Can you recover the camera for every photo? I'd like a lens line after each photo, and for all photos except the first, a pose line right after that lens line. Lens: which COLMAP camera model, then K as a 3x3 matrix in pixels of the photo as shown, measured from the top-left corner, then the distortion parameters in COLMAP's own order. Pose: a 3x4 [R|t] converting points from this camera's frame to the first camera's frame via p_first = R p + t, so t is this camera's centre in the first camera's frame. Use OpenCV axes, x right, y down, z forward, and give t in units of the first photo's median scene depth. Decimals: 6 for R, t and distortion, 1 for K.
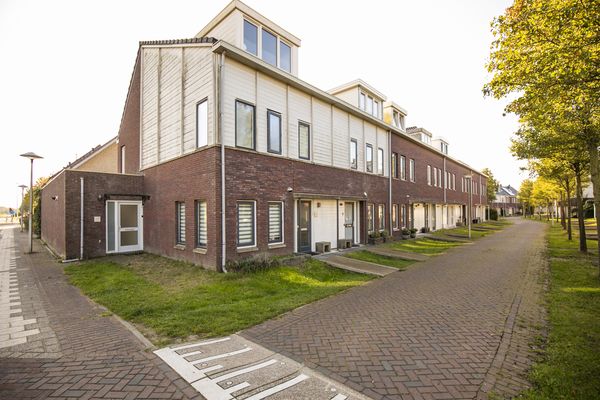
lens RADIAL K [[278.4, 0, 299.3], [0, 278.4, 205.8], [0, 0, 1]] dist [-0.029708, 0.000283]
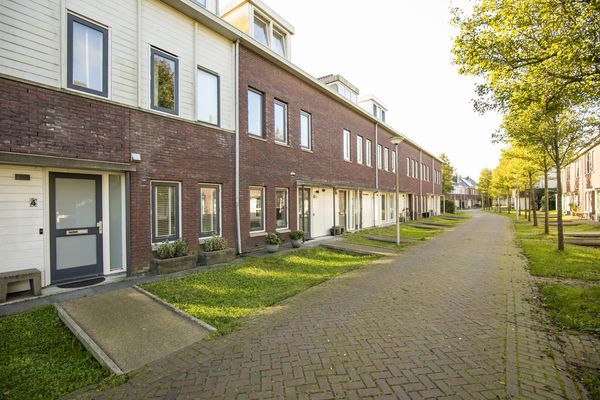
lens RADIAL K [[278.4, 0, 299.3], [0, 278.4, 205.8], [0, 0, 1]] dist [-0.029708, 0.000283]
pose [[0.994850, -0.006417, 0.101156, 0.245473], [0.004276, 0.999763, 0.021369, 0.013954], [-0.101269, -0.020826, 0.994641, 0.302567]]
